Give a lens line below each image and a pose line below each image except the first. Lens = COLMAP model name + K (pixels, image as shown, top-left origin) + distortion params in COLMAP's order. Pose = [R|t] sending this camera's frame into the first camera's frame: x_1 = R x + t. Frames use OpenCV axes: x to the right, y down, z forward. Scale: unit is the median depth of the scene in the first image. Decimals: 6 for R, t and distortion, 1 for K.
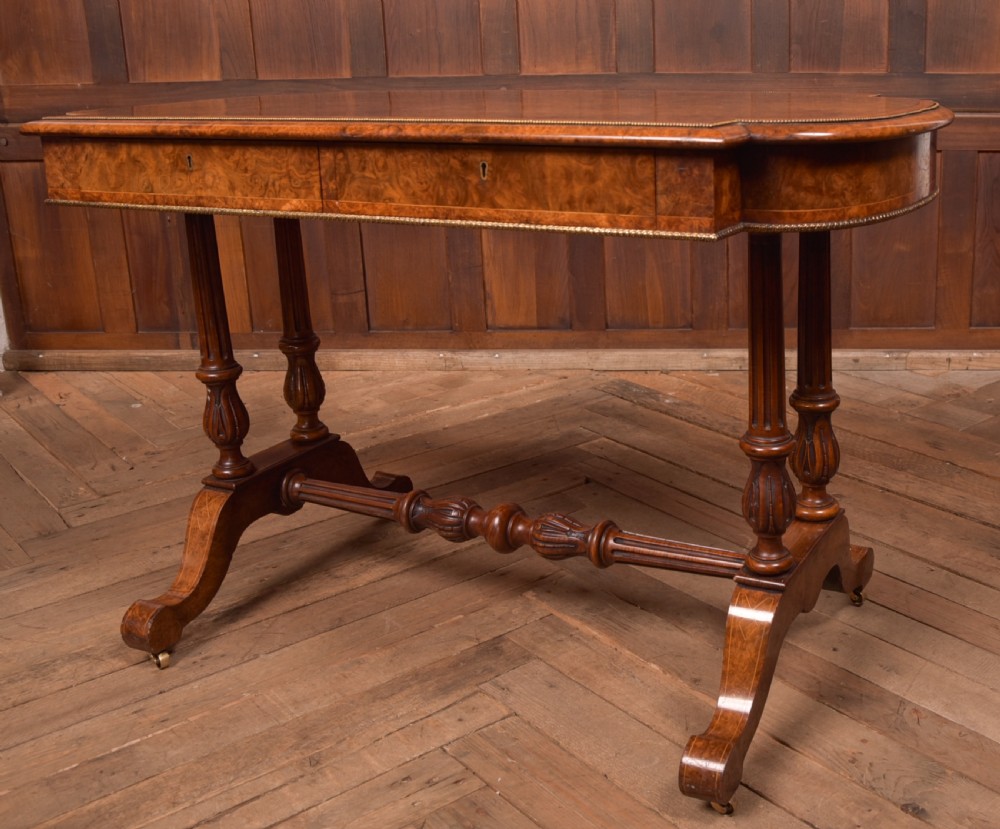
lens RADIAL K [[1172.1, 0, 739.0], [0, 1172.1, 351.5], [0, 0, 1]] dist [-0.085281, 0.000000]
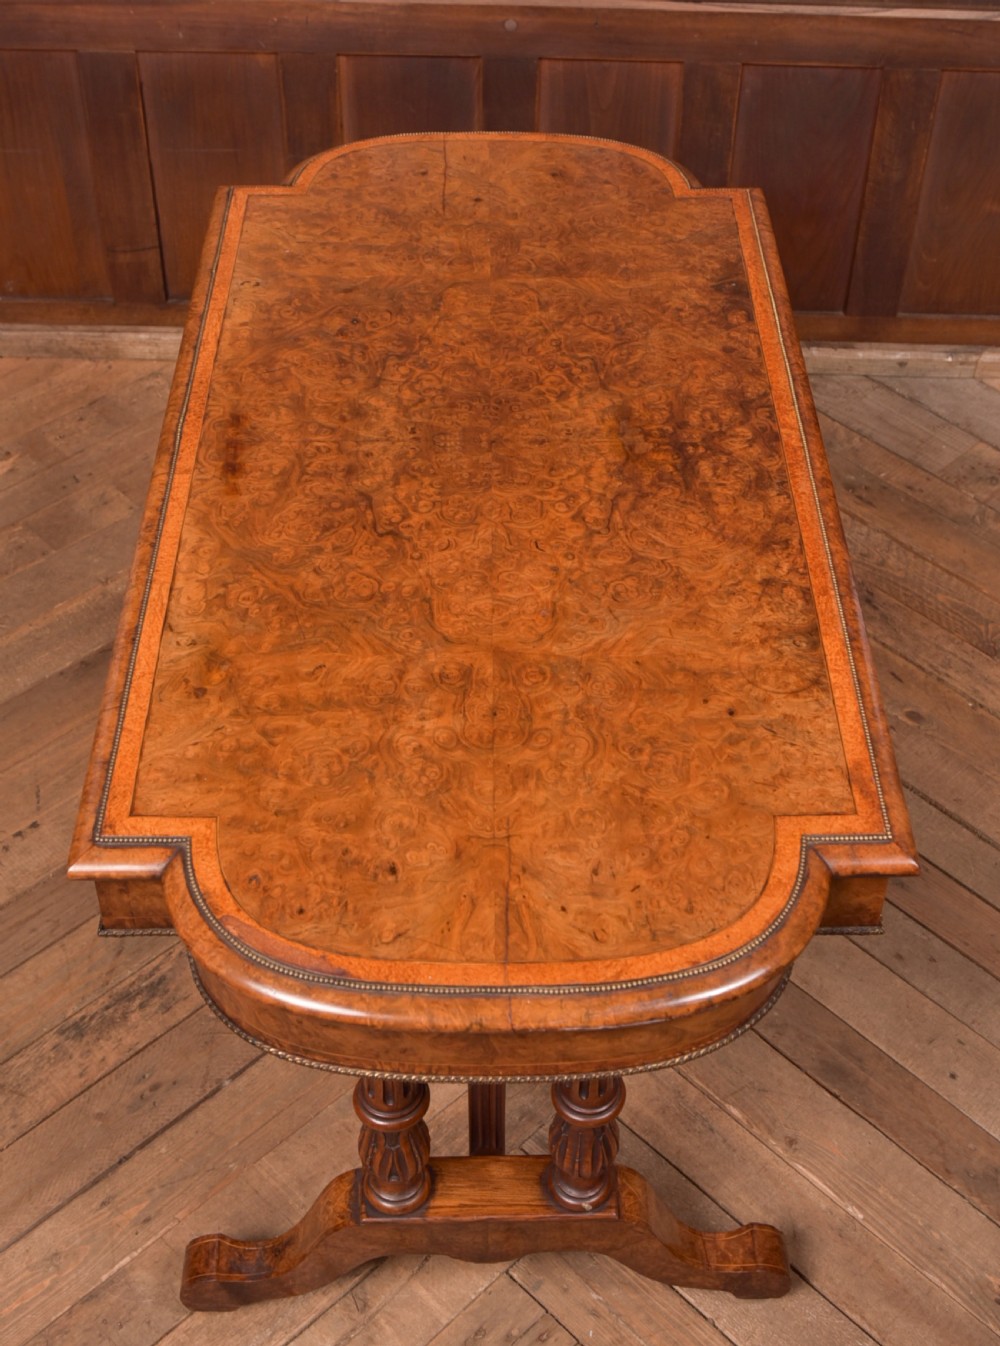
lens RADIAL K [[1769.3, 0, 522.4], [0, 1769.3, 559.8], [0, 0, 1]] dist [-0.064353, 0.000000]
pose [[0.999573, 0.020029, 0.021258, -0.254033], [-0.027245, 0.901685, 0.431534, -0.594508], [-0.010524, -0.431929, 0.901846, 0.075017]]
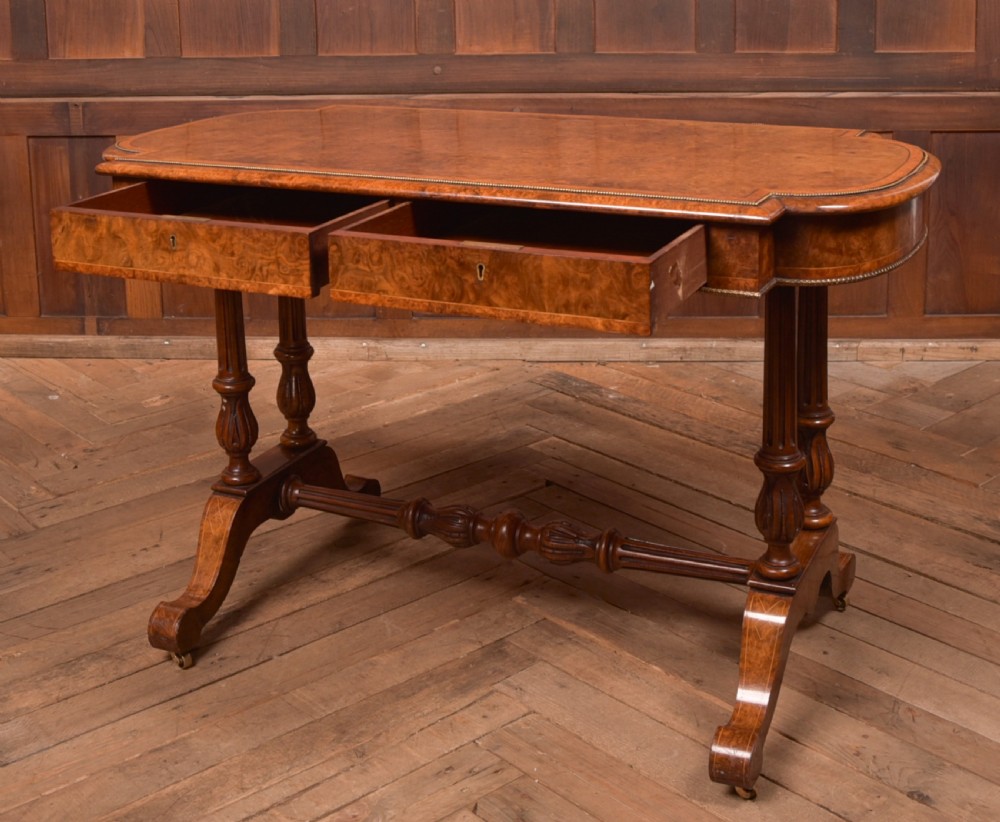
lens RADIAL K [[1469.2, 0, 537.9], [0, 1469.2, 152.4], [0, 0, 1]] dist [-0.088322, 0.000000]
pose [[0.999383, -0.000744, -0.035126, -0.134124], [-0.002689, 0.995222, -0.097599, -0.066177], [0.035030, 0.097633, 0.994606, -0.358866]]
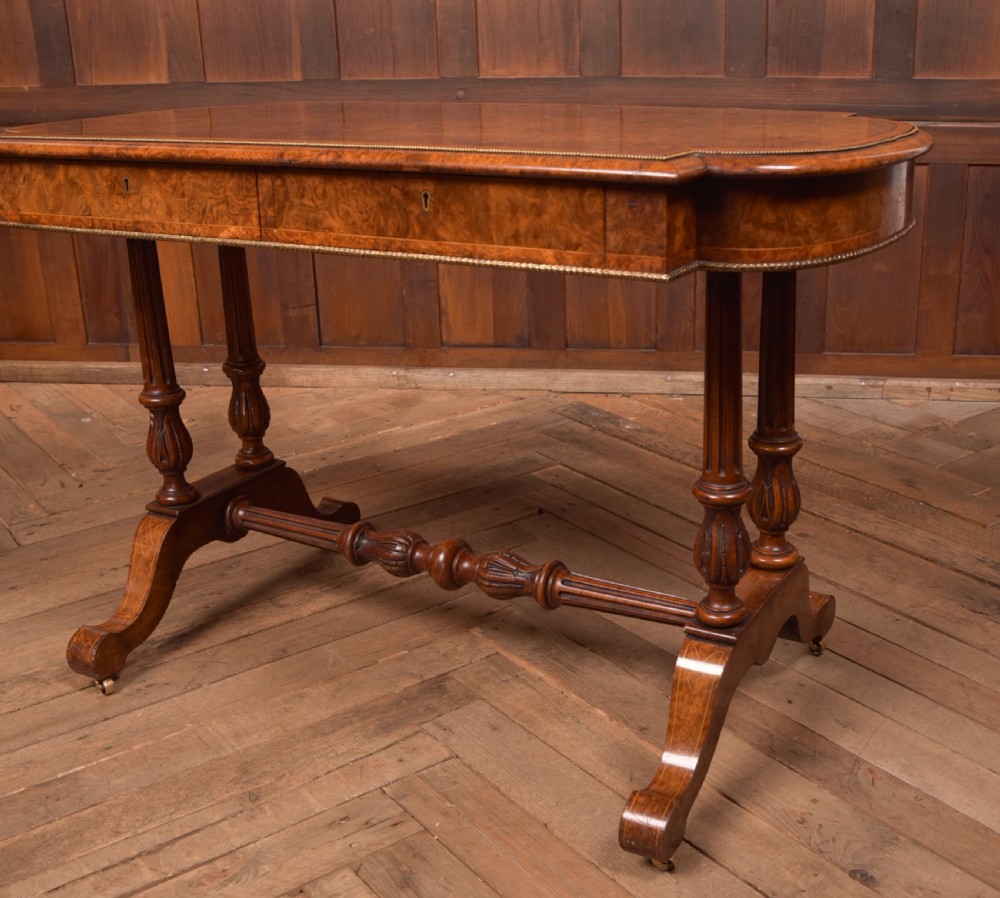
lens RADIAL K [[1231.6, 0, 612.5], [0, 1231.6, 454.3], [0, 0, 1]] dist [-0.094937, 0.000000]
pose [[0.996434, 0.026300, -0.080174, 0.013045], [-0.020029, 0.996749, 0.078043, -0.022750], [0.081966, -0.076159, 0.993721, 0.005300]]
